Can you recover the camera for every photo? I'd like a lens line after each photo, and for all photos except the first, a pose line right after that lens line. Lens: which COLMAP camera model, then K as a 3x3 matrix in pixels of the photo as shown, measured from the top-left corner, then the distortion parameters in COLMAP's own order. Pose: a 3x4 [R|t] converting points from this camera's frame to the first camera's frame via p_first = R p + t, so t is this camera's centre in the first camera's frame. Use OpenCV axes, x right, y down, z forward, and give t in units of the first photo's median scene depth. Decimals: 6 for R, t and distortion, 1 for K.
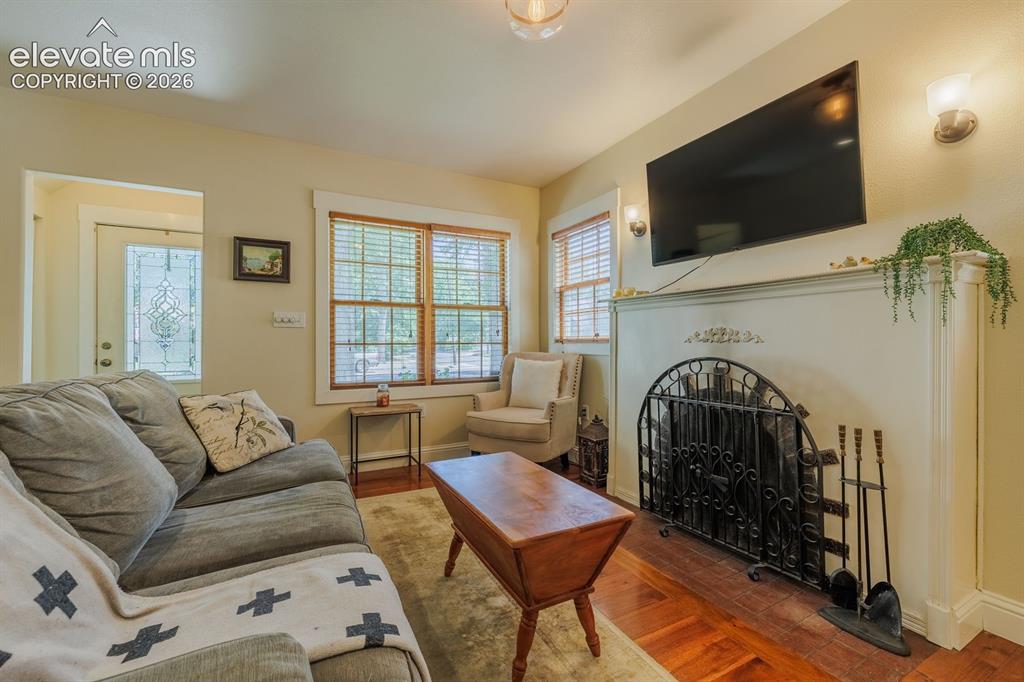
lens RADIAL K [[428.9, 0, 512.3], [0, 428.9, 339.3], [0, 0, 1]] dist [0.001755, -0.001307]
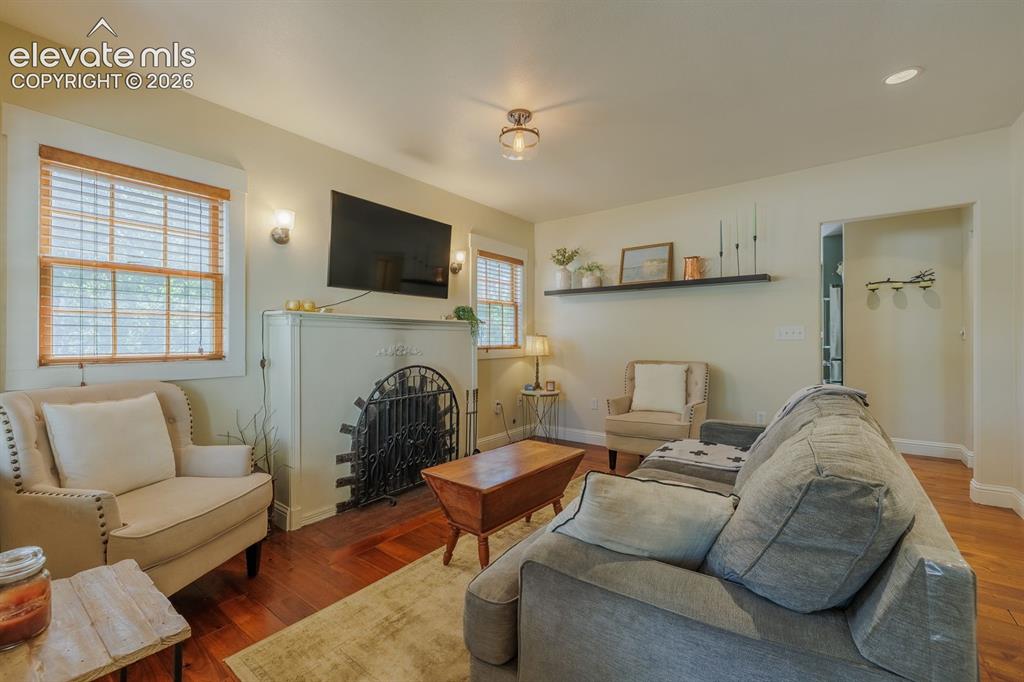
lens RADIAL K [[428.9, 0, 514.0], [0, 428.9, 336.3], [0, 0, 1]] dist [0.001755, -0.001307]
pose [[-0.426912, 0.011412, 0.904221, -0.837506], [-0.004067, 0.999886, -0.014540, -0.032374], [-0.904284, -0.009884, -0.426817, 1.044949]]
